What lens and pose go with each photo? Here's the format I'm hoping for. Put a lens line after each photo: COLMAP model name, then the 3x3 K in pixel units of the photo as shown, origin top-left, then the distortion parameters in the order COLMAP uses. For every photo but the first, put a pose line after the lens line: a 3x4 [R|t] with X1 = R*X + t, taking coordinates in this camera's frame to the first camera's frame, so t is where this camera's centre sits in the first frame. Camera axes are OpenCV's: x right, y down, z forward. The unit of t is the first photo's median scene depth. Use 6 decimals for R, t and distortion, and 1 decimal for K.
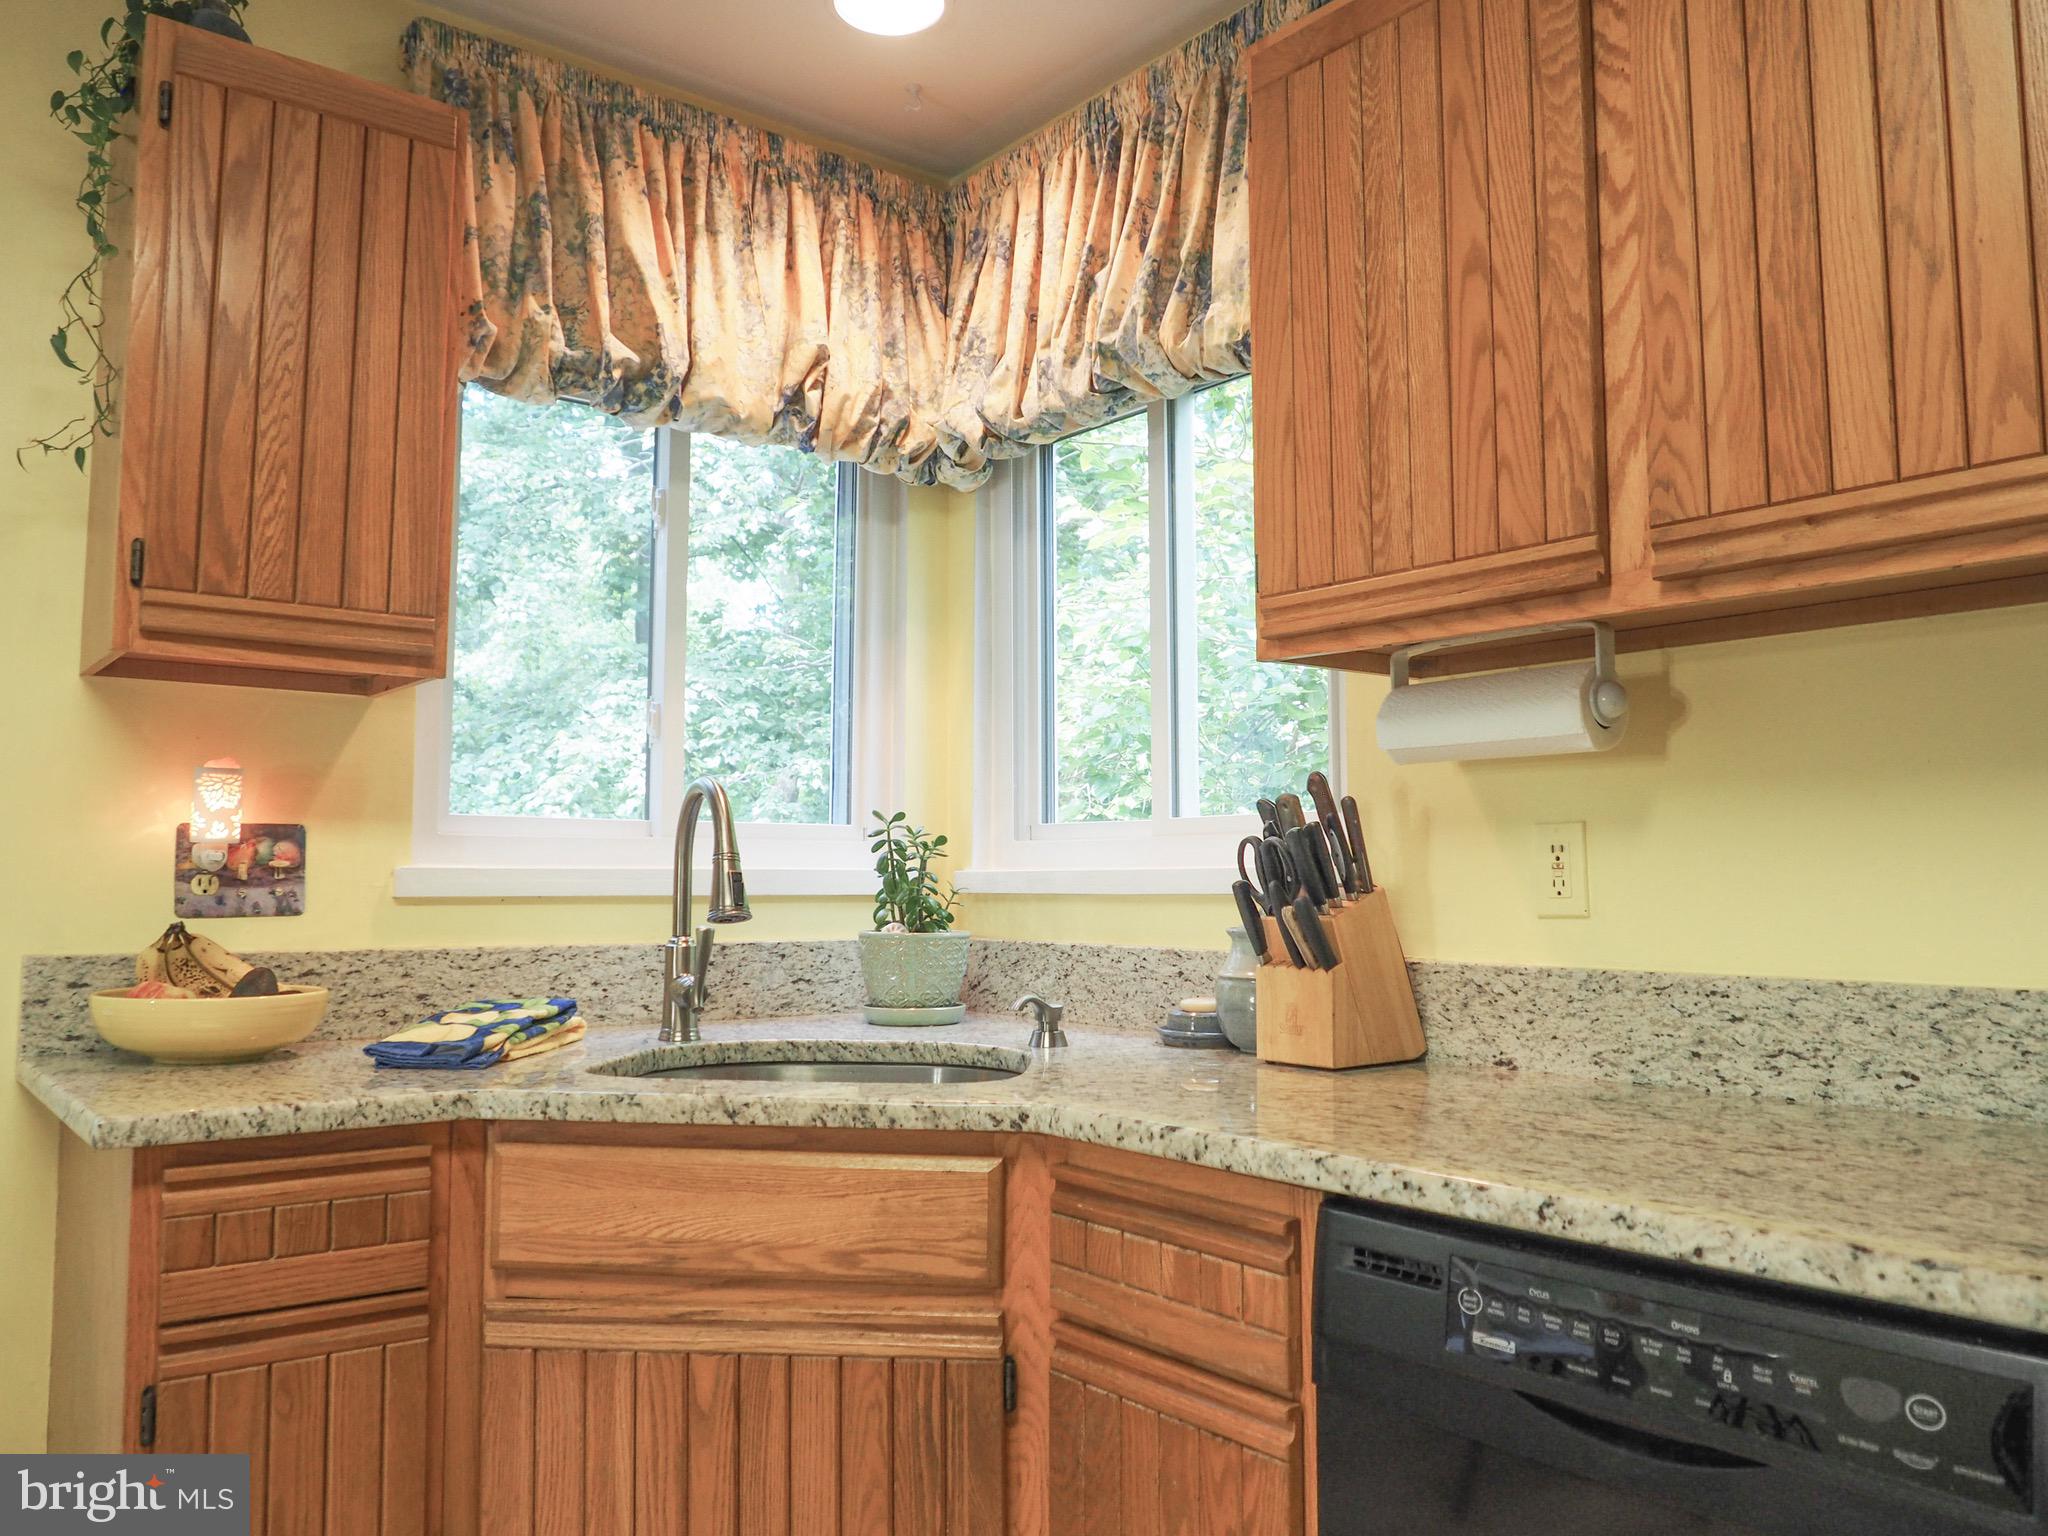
lens RADIAL K [[1566.6, 0, 1032.6], [0, 1566.6, 763.8], [0, 0, 1]] dist [-0.024643, 0.004663]
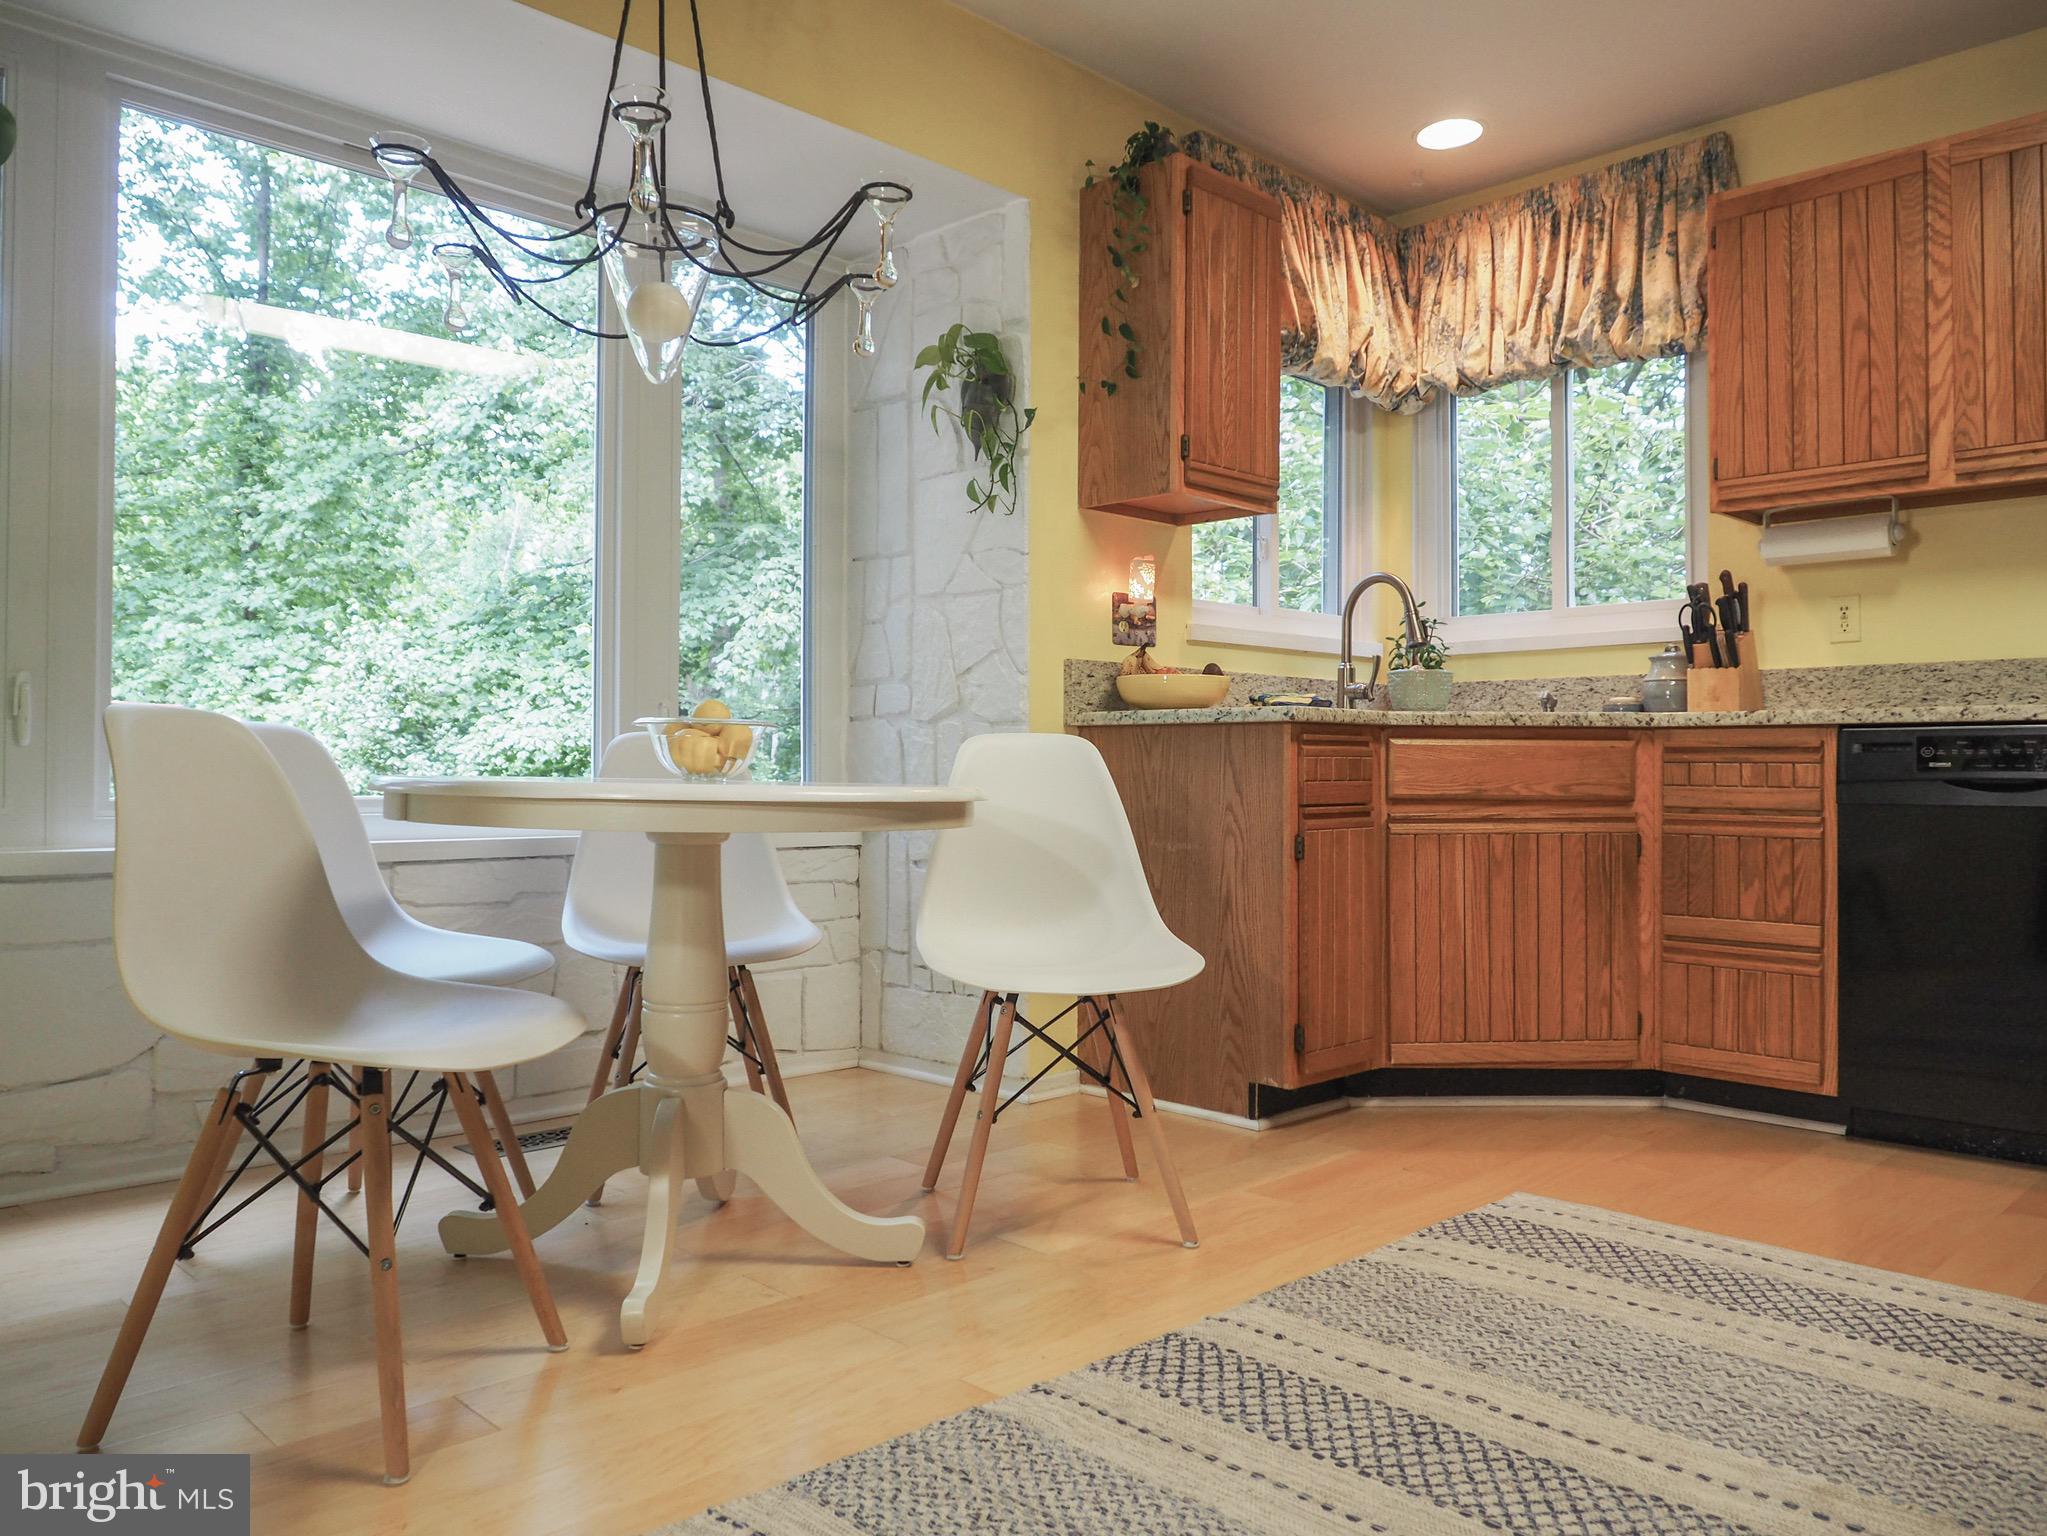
lens RADIAL K [[1479.1, 0, 1023.5], [0, 1479.1, 768.0], [0, 0, 1]] dist [-0.033323, 0.007179]
pose [[0.993797, 0.000008, 0.111207, -1.042299], [-0.008420, 0.997135, 0.075176, 0.140575], [-0.110888, -0.075646, 0.990950, -0.875841]]
